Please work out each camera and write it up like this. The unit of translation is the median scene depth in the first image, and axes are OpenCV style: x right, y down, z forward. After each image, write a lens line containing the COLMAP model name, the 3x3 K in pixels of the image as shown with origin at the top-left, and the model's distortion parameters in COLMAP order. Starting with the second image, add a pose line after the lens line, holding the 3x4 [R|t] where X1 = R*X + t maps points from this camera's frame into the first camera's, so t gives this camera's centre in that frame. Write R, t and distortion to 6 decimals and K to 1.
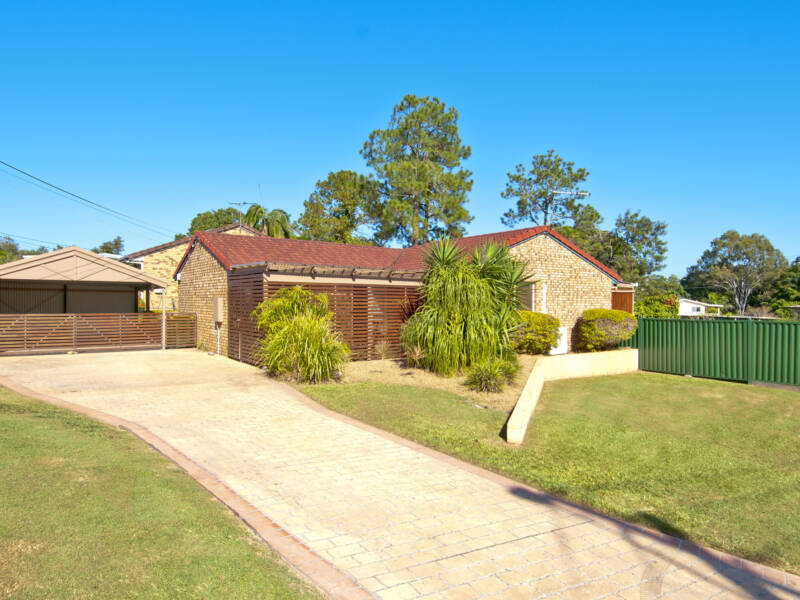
lens RADIAL K [[499.3, 0, 399.3], [0, 499.3, 303.0], [0, 0, 1]] dist [0.001453, 0.000397]
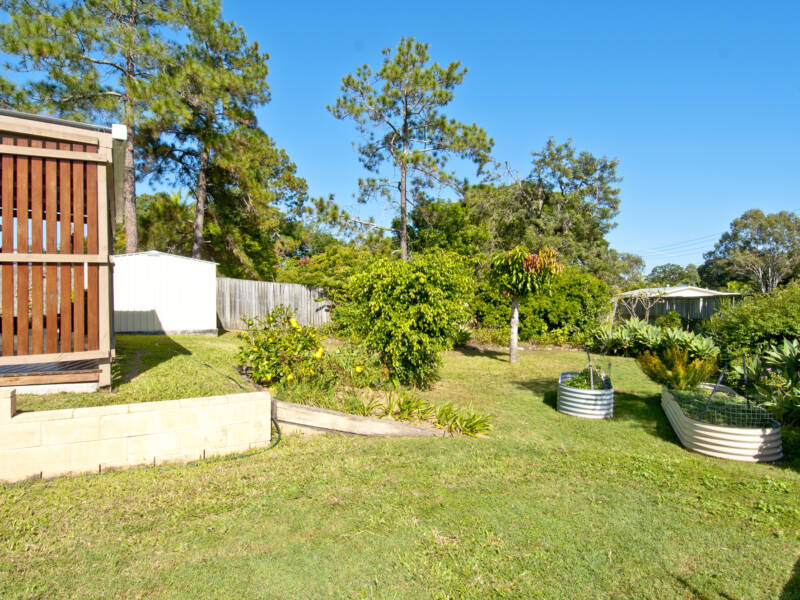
lens RADIAL K [[480.9, 0, 400.0], [0, 480.9, 300.8], [0, 0, 1]] dist [0.003003, -0.000061]
pose [[0.997655, -0.018059, -0.066018, 0.103056], [0.017674, 0.999823, -0.006418, 0.008700], [0.066122, 0.005236, 0.997798, 0.124982]]
